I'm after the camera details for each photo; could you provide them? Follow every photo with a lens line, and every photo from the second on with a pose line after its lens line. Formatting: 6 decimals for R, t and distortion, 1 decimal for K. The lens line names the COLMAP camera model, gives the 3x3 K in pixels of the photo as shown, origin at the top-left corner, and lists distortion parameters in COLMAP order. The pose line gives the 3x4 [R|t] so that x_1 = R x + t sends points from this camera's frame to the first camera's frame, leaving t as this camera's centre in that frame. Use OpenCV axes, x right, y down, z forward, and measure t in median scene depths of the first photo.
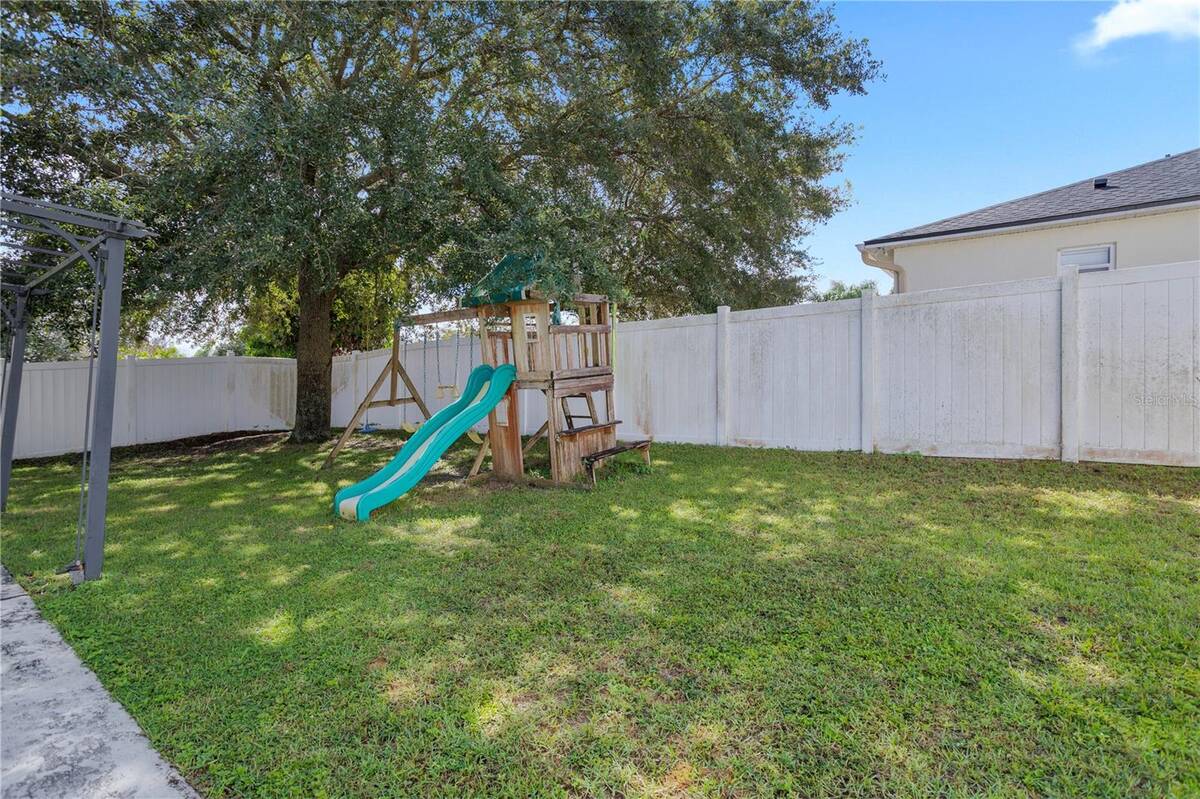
lens RADIAL K [[579.4, 0, 600.4], [0, 579.4, 398.0], [0, 0, 1]] dist [-0.030190, 0.016307]
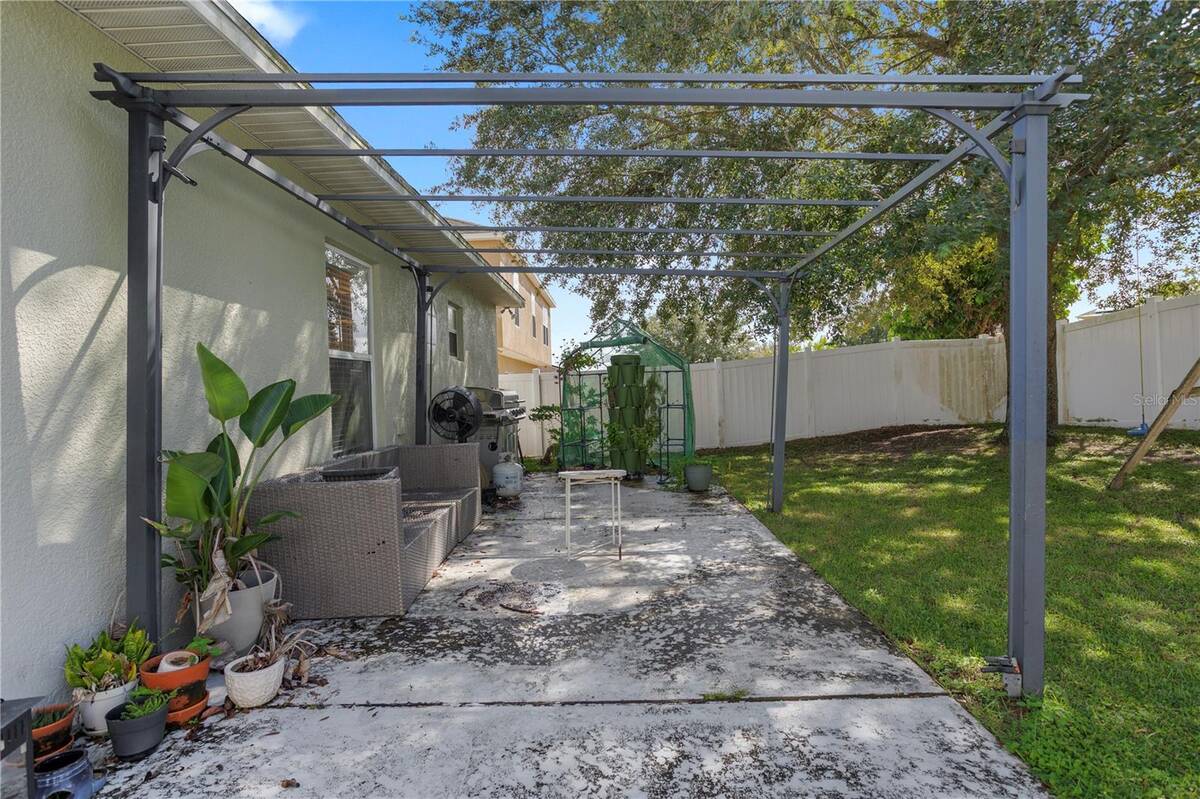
lens RADIAL K [[579.4, 0, 604.5], [0, 579.4, 401.8], [0, 0, 1]] dist [-0.030190, 0.016307]
pose [[0.608773, -0.006044, -0.793321, -0.290092], [0.027046, 0.999548, 0.013139, -0.004106], [0.792883, -0.029455, 0.608661, 0.120624]]
